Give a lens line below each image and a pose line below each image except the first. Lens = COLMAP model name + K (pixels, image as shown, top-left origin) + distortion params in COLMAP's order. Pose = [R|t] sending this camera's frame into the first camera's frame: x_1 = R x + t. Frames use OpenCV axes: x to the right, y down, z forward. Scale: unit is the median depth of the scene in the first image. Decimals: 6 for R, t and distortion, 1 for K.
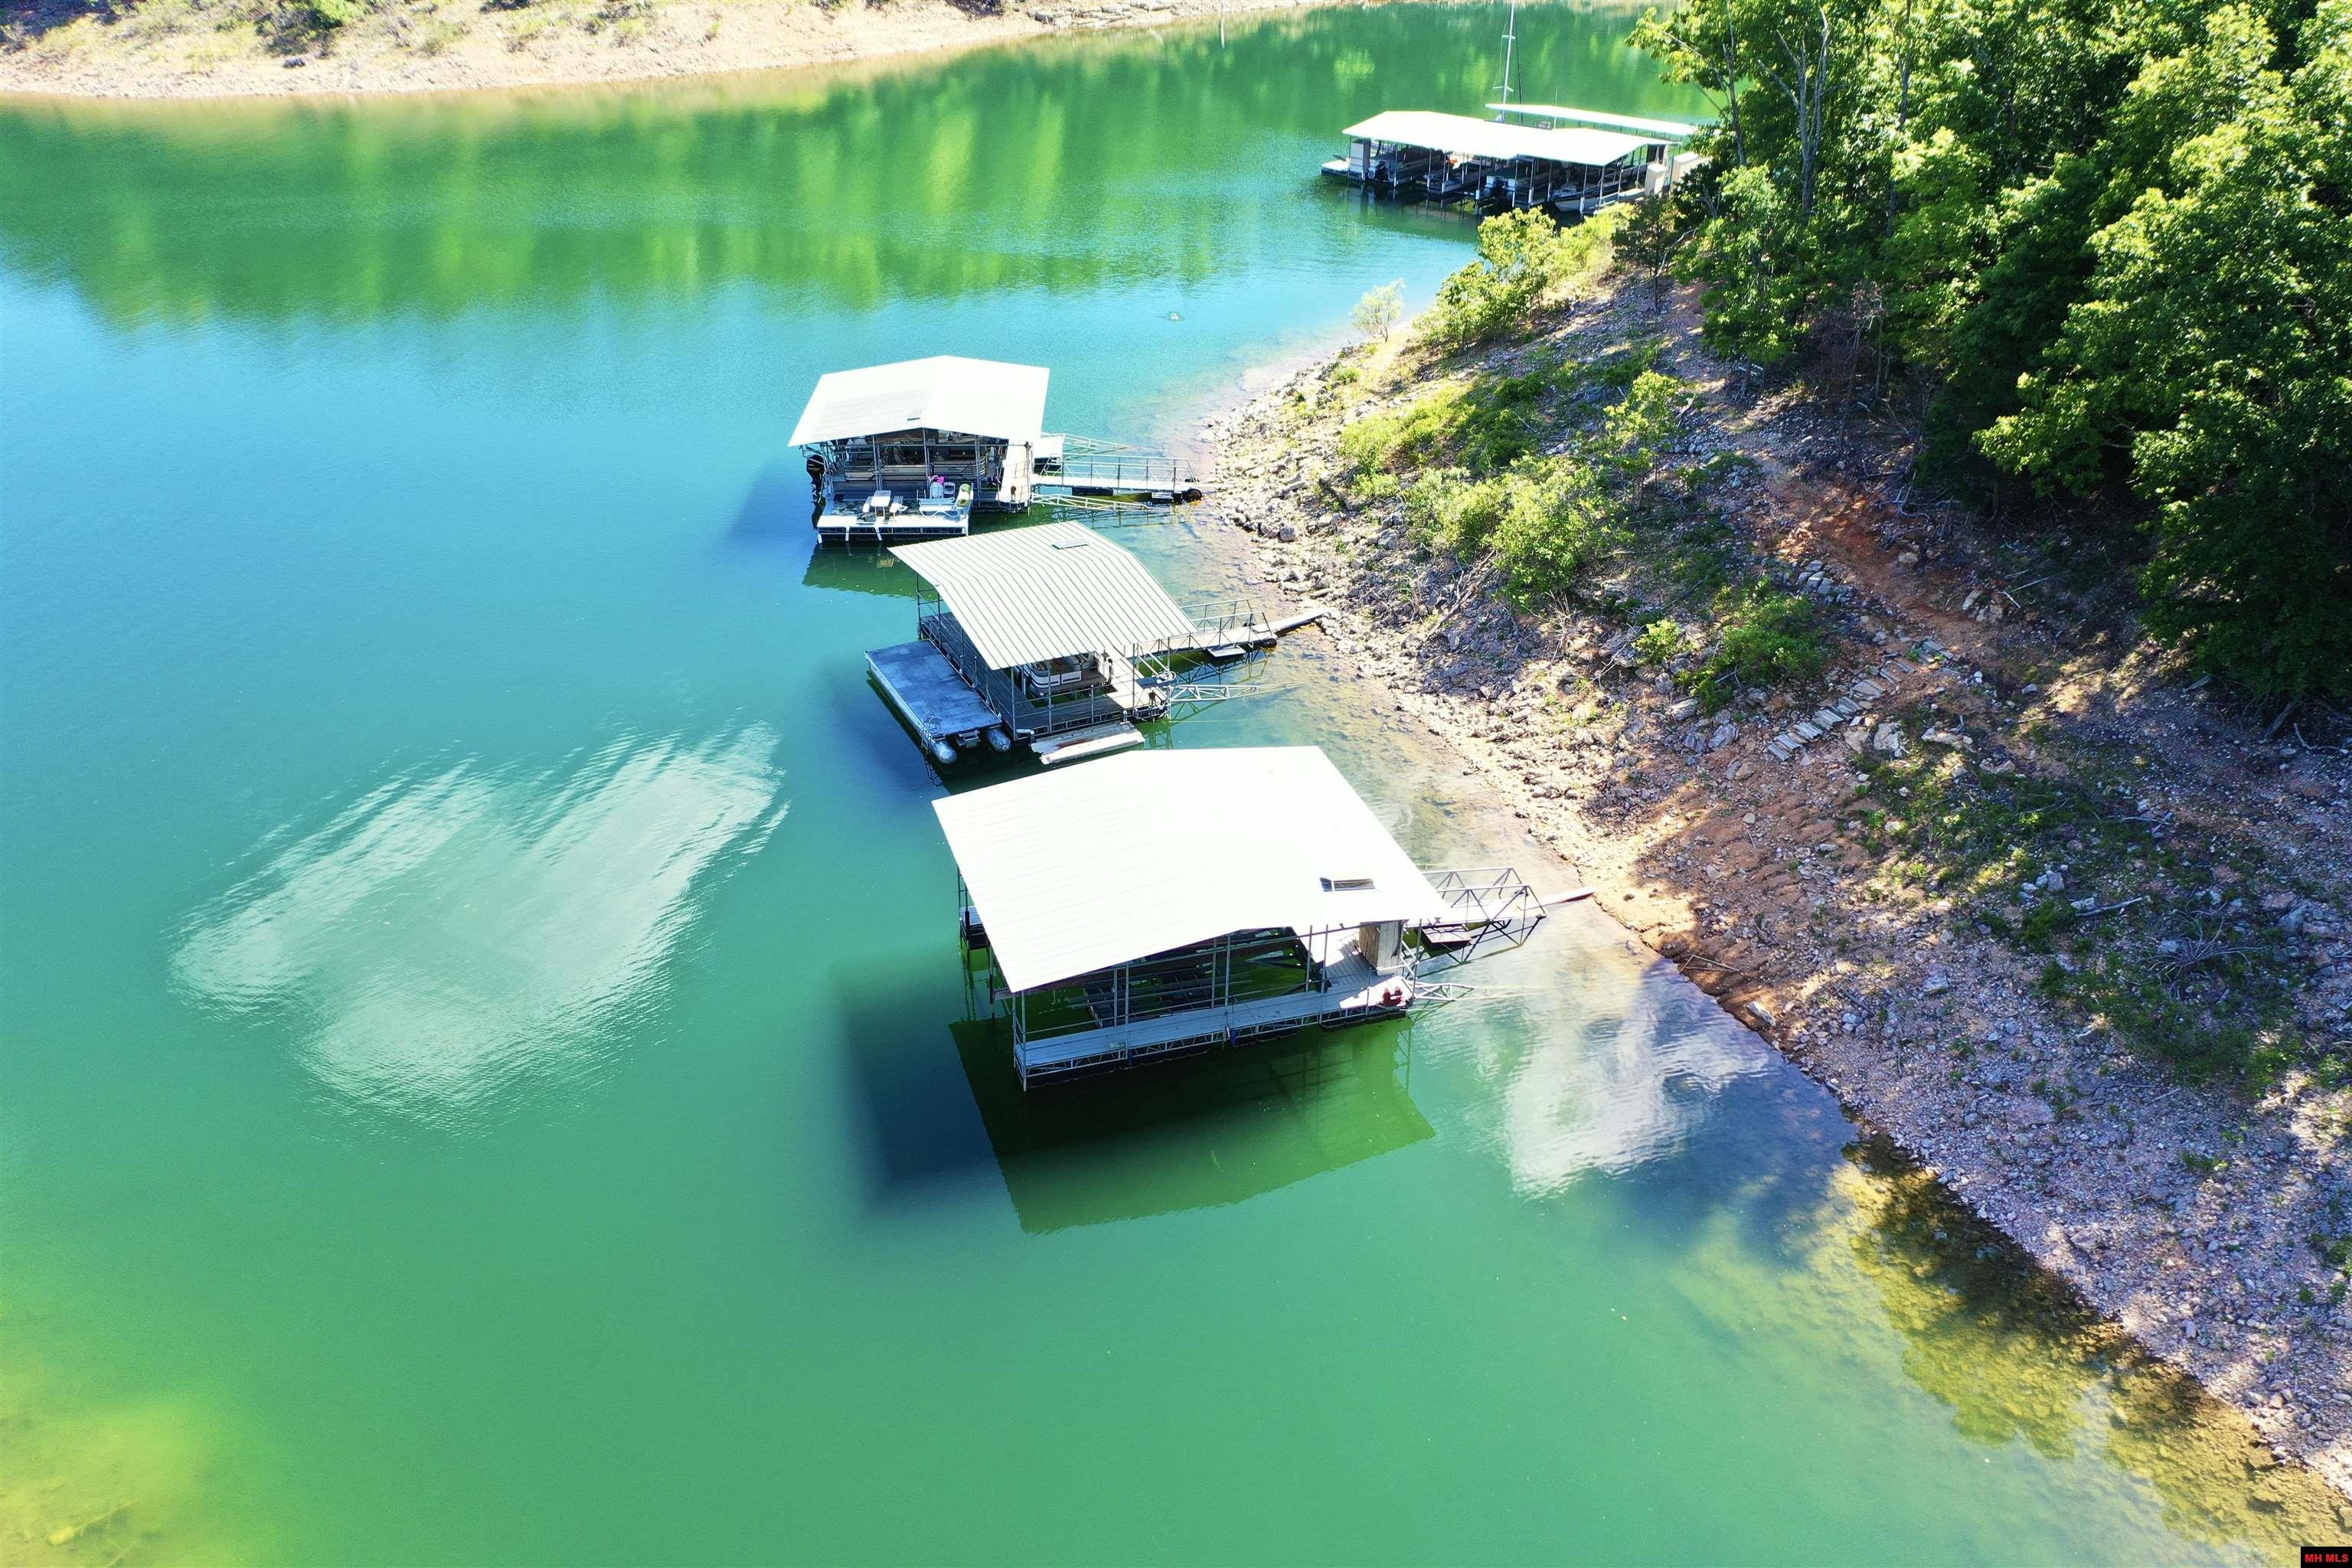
lens RADIAL K [[1841.7, 0, 1165.2], [0, 1841.7, 777.3], [0, 0, 1]] dist [-0.006478, -0.007612]
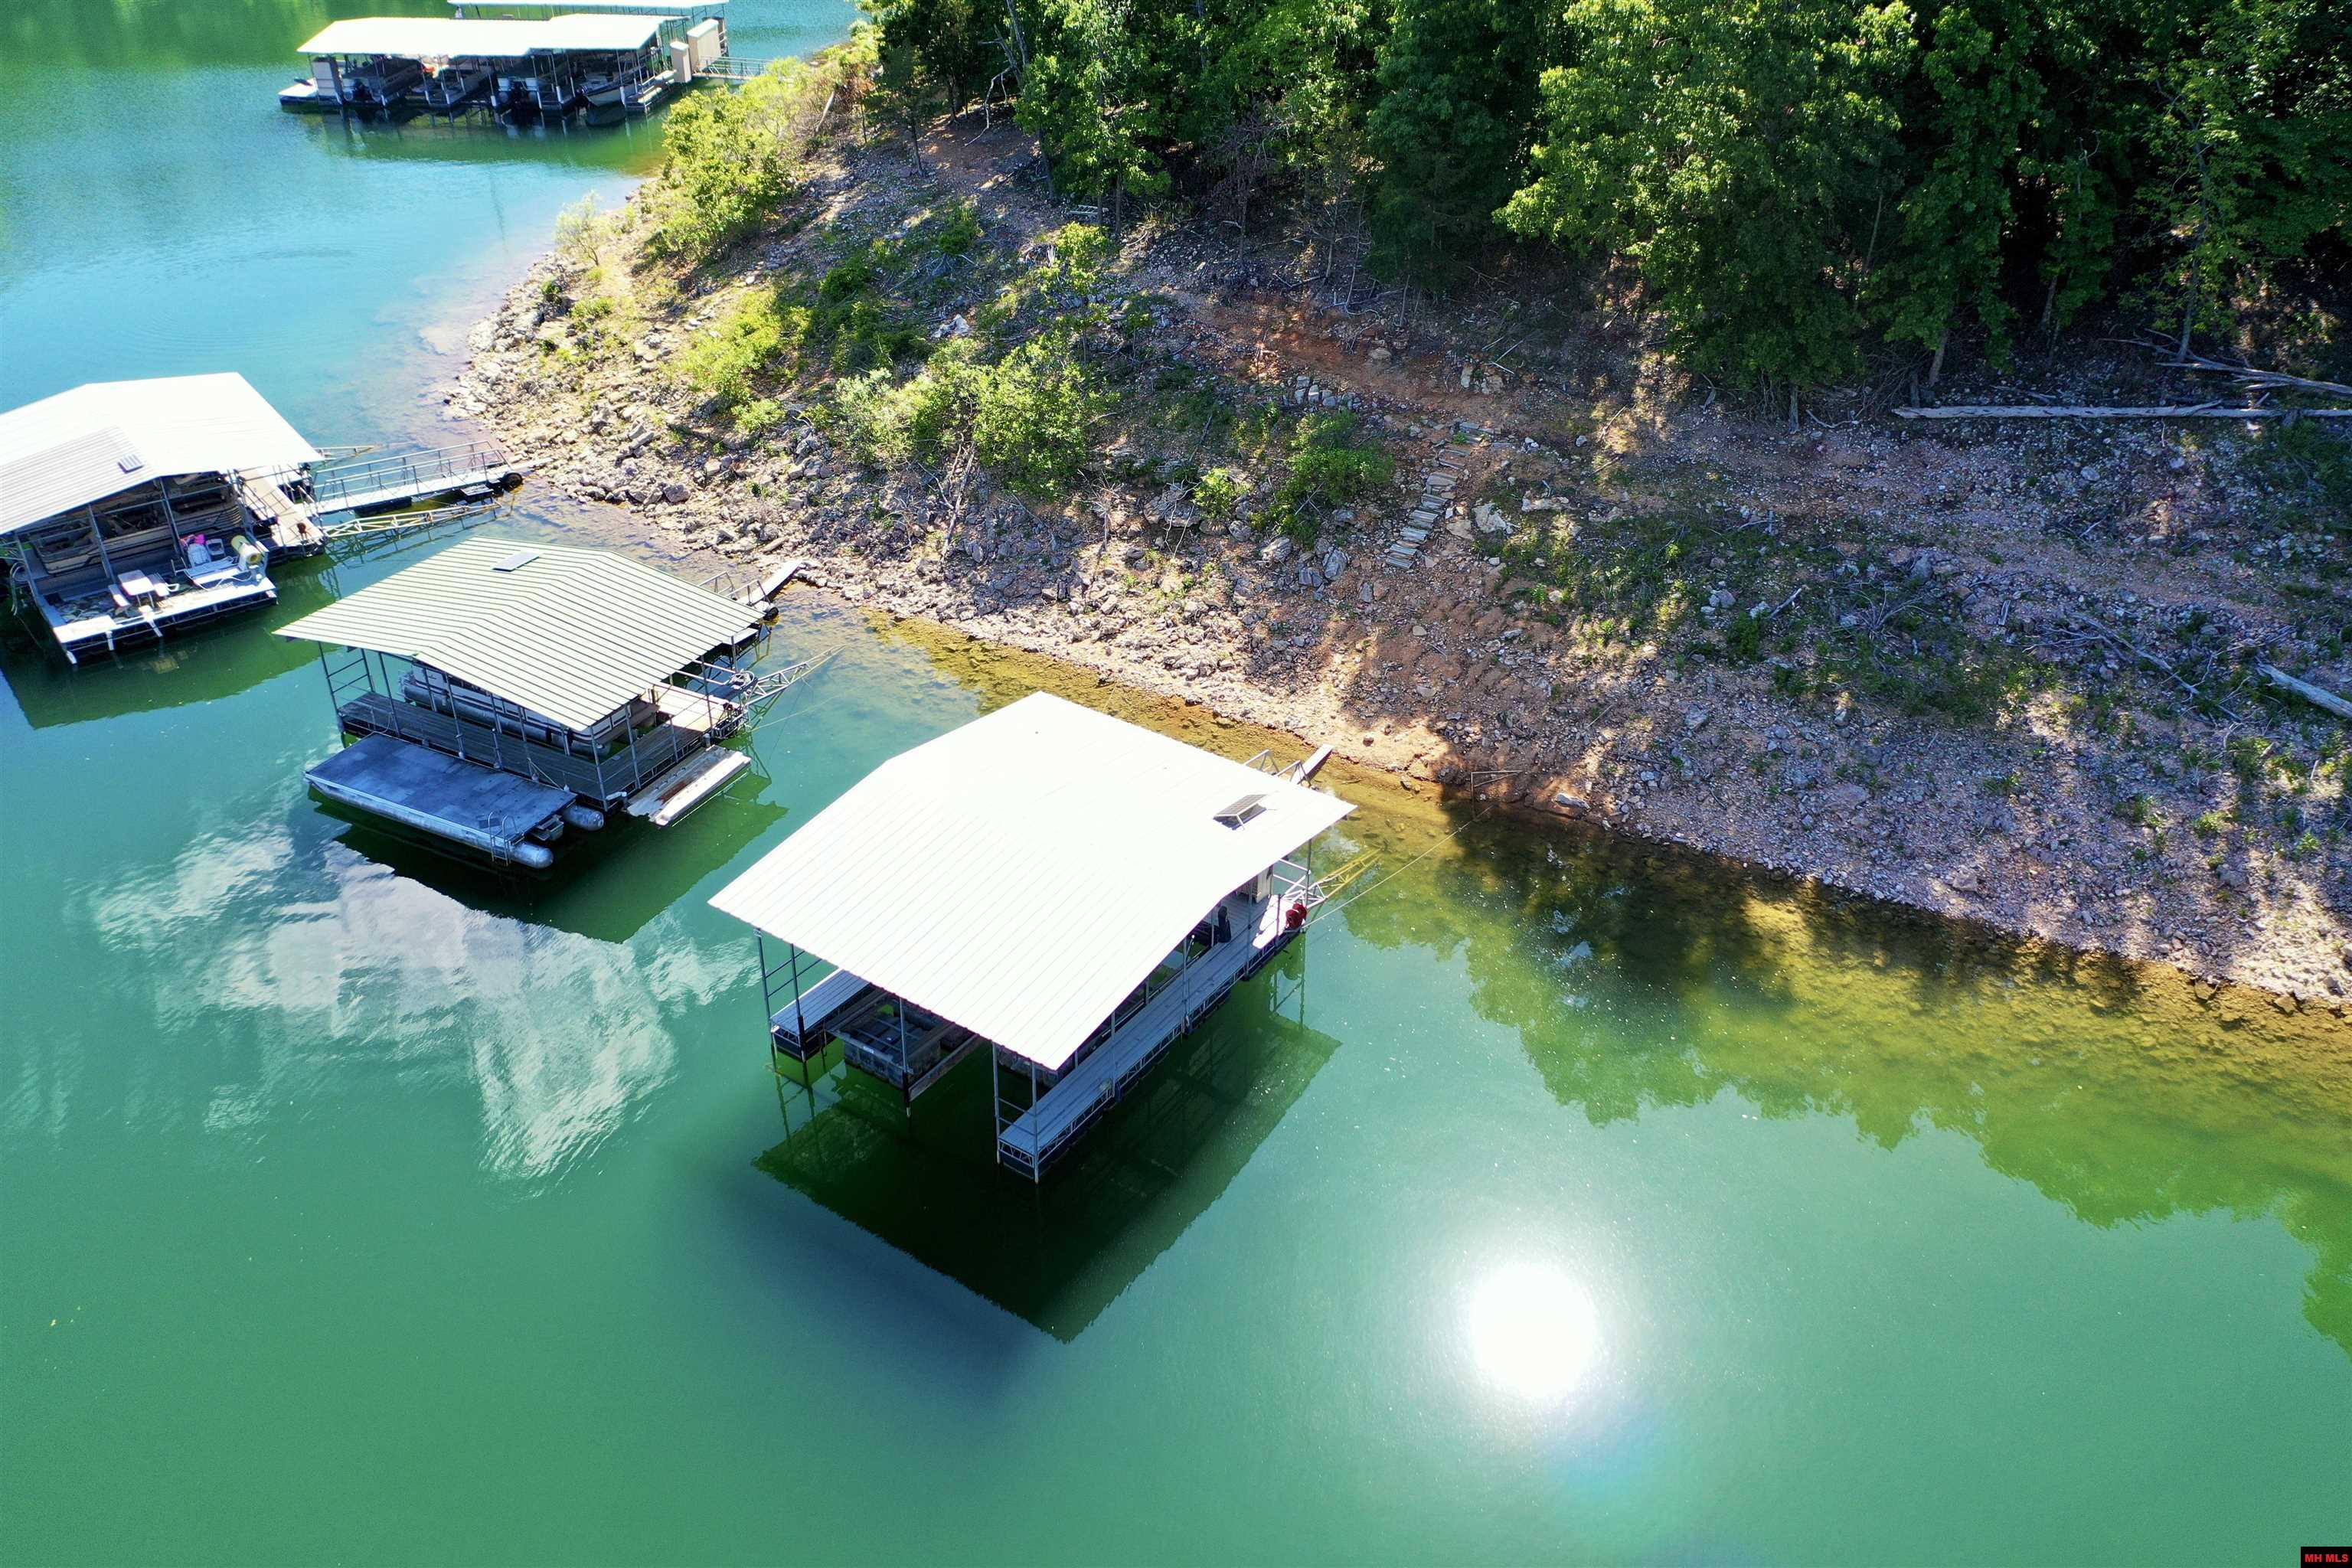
lens RADIAL K [[1841.7, 0, 1165.2], [0, 1841.7, 777.3], [0, 0, 1]] dist [-0.006478, -0.007612]
pose [[0.793238, -0.322215, 0.516674, -0.293314], [0.296342, 0.945535, 0.134701, -0.068617], [-0.531936, 0.046262, 0.845520, 0.202635]]
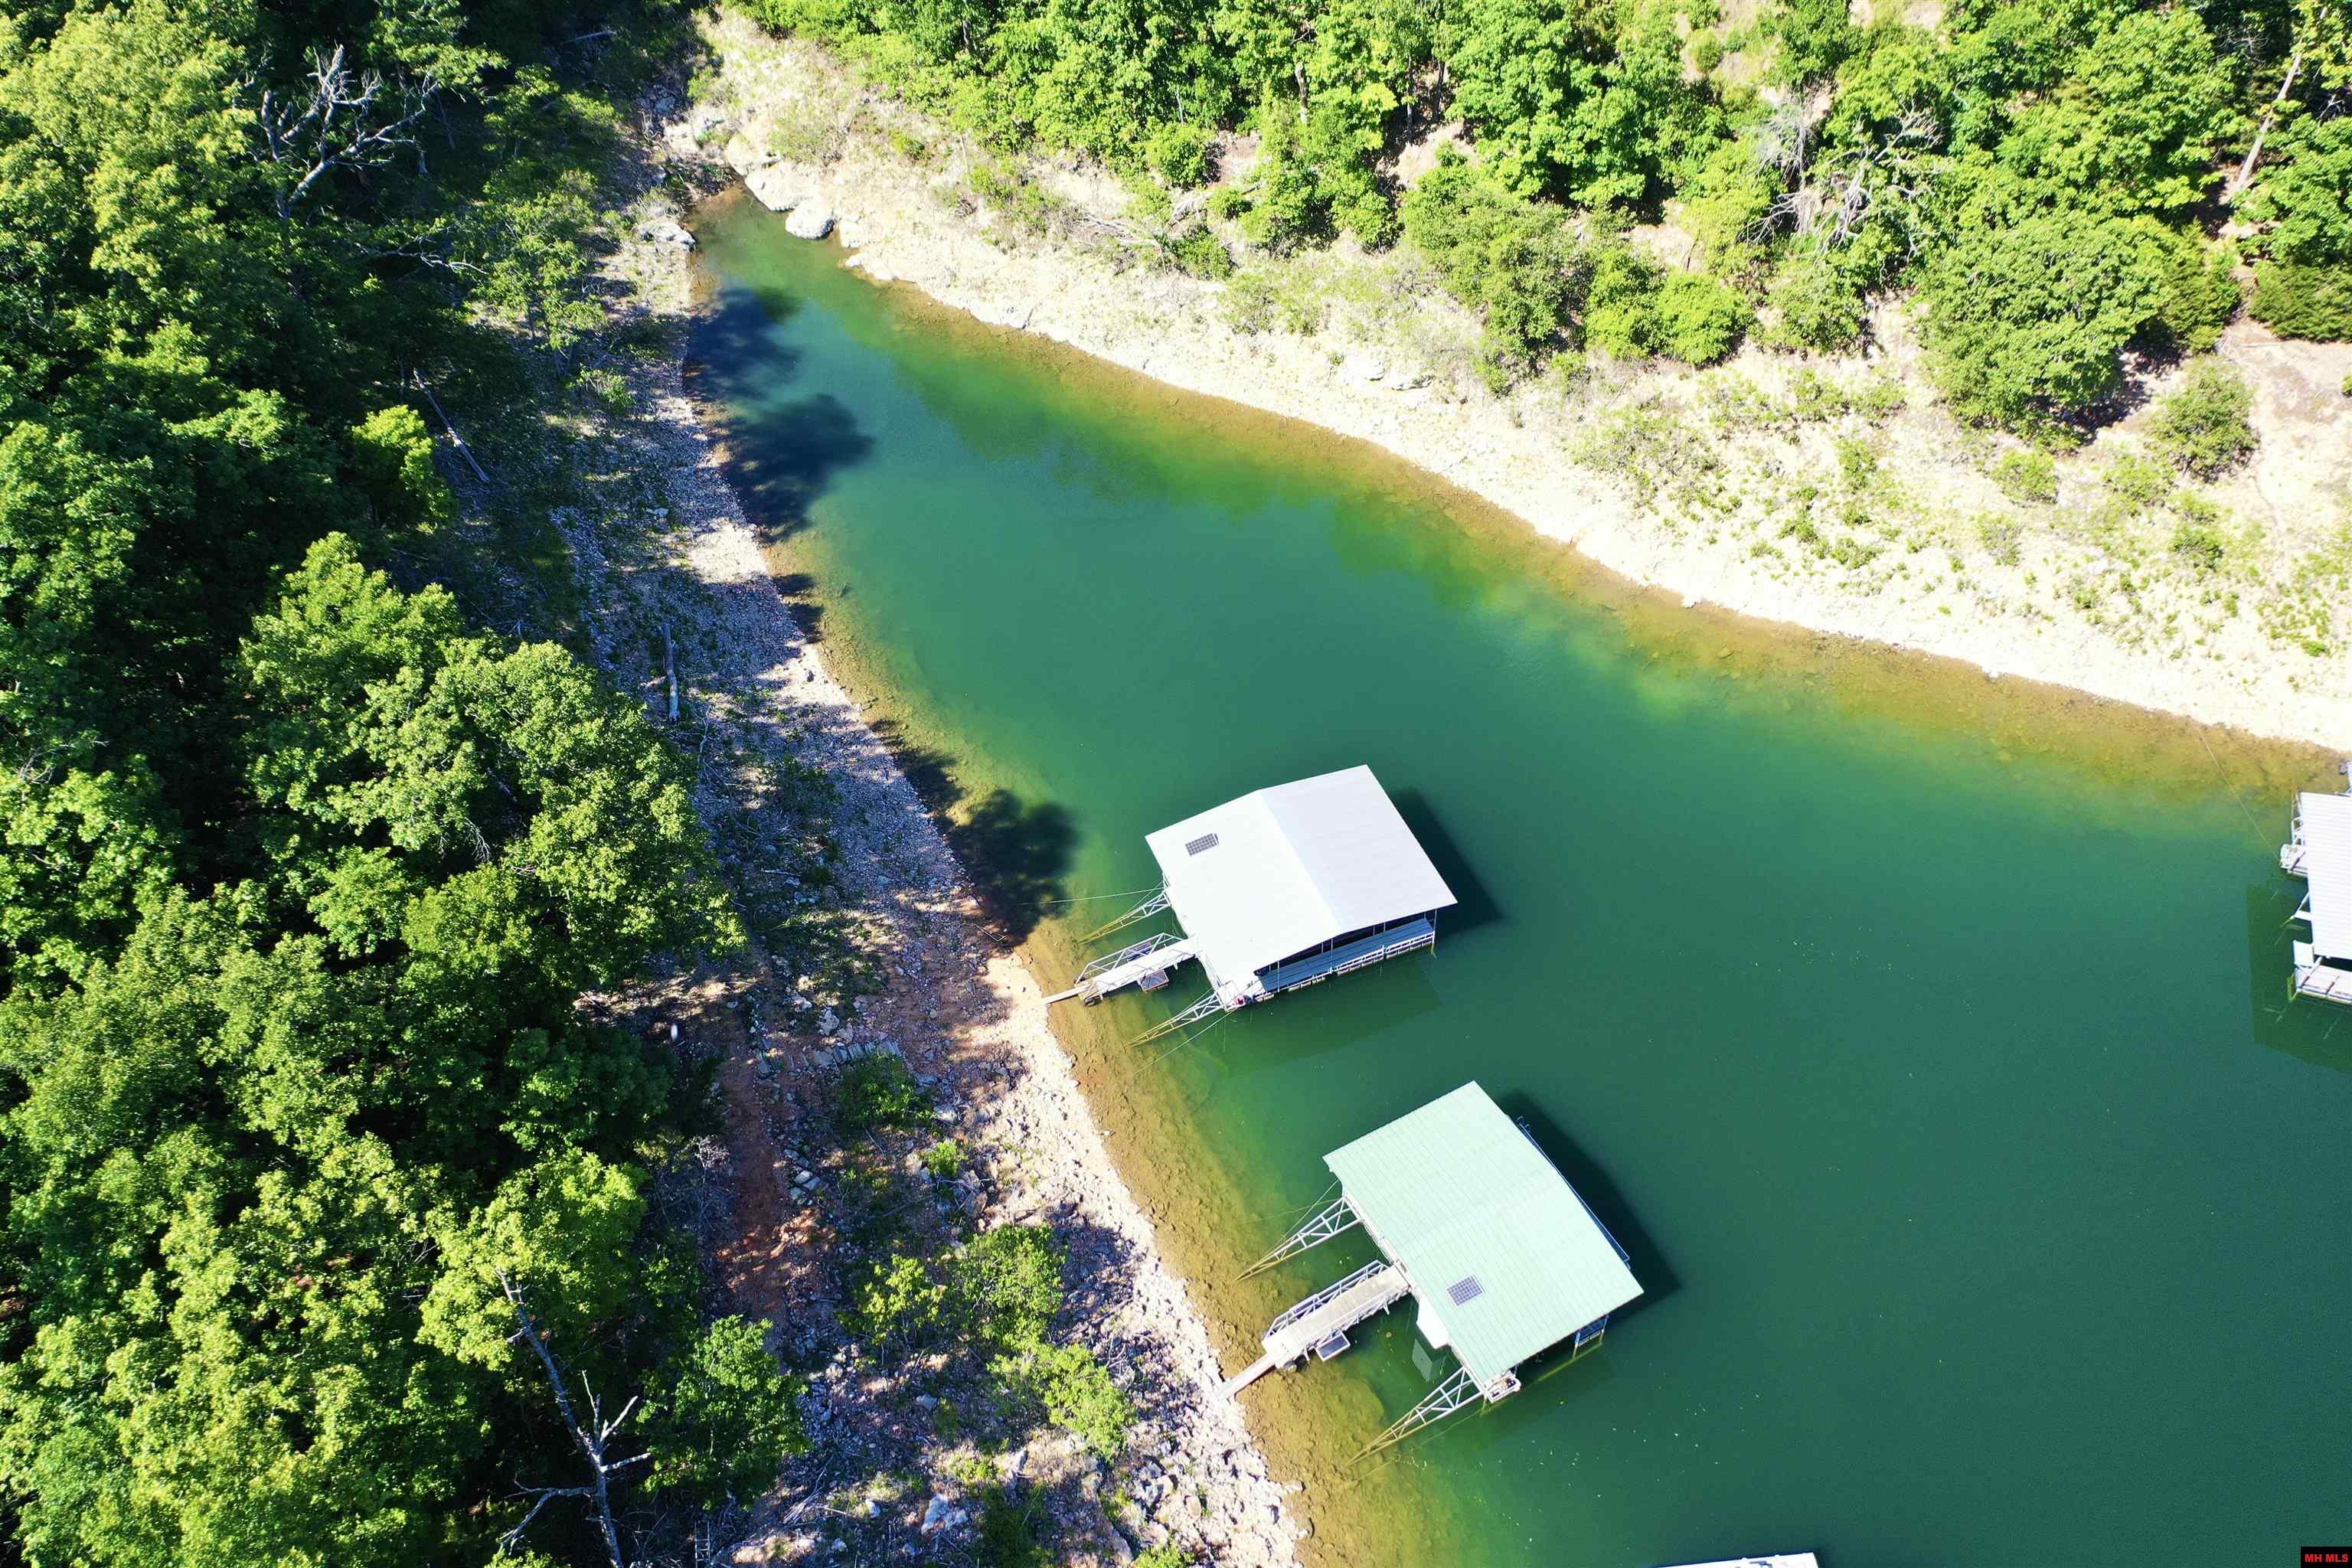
lens RADIAL K [[1841.7, 0, 1165.2], [0, 1841.7, 777.3], [0, 0, 1]] dist [-0.006478, -0.007612]
pose [[-0.998595, 0.048636, -0.021042, 0.127954], [-0.009235, 0.231276, 0.972844, -1.316843], [0.052182, 0.971672, -0.230502, 1.025355]]
